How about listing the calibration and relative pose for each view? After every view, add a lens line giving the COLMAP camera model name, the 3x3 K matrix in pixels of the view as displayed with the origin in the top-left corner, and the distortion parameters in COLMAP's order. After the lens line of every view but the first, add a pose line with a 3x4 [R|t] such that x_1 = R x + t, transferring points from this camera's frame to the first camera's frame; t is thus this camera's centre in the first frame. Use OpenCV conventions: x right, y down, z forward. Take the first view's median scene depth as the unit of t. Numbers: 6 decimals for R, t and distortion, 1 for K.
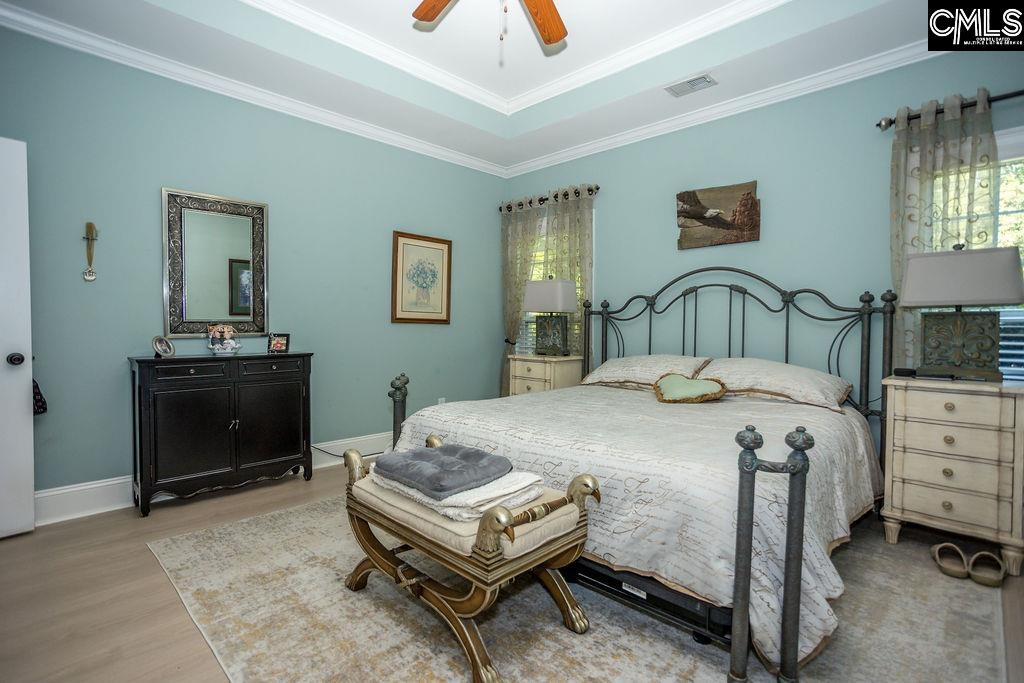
lens RADIAL K [[507.9, 0, 505.3], [0, 507.9, 338.7], [0, 0, 1]] dist [-0.000564, 0.000746]
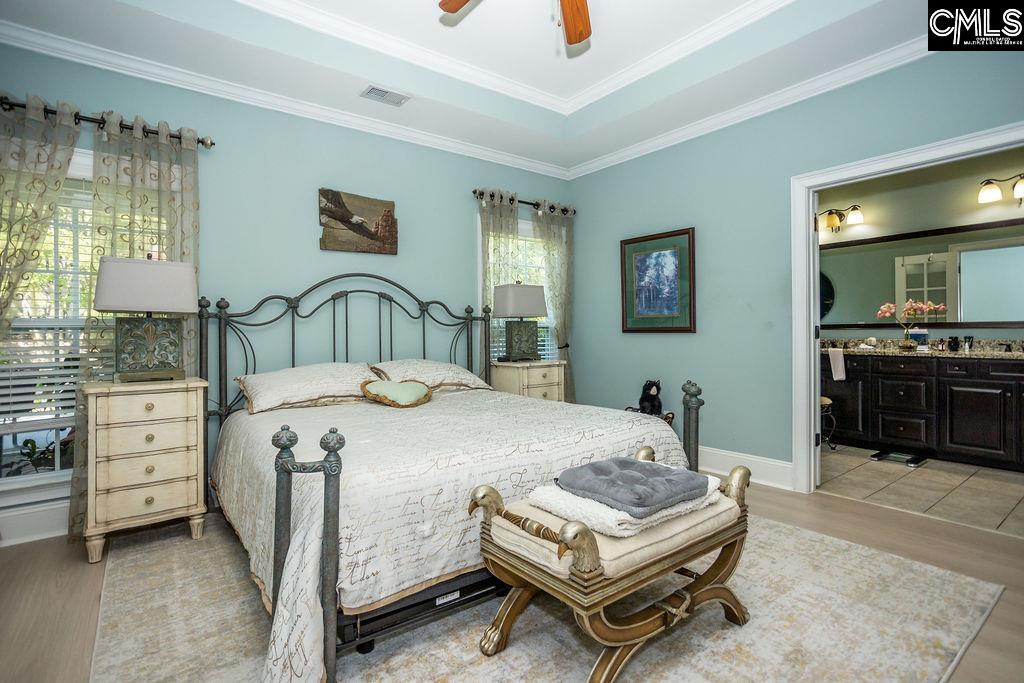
lens RADIAL K [[510.2, 0, 511.6], [0, 510.2, 327.1], [0, 0, 1]] dist [0.025033, 0.000385]
pose [[0.133404, -0.003872, 0.991054, -0.601746], [0.036508, 0.999333, -0.001010, -0.022810], [-0.990389, 0.036316, 0.133457, 0.602899]]
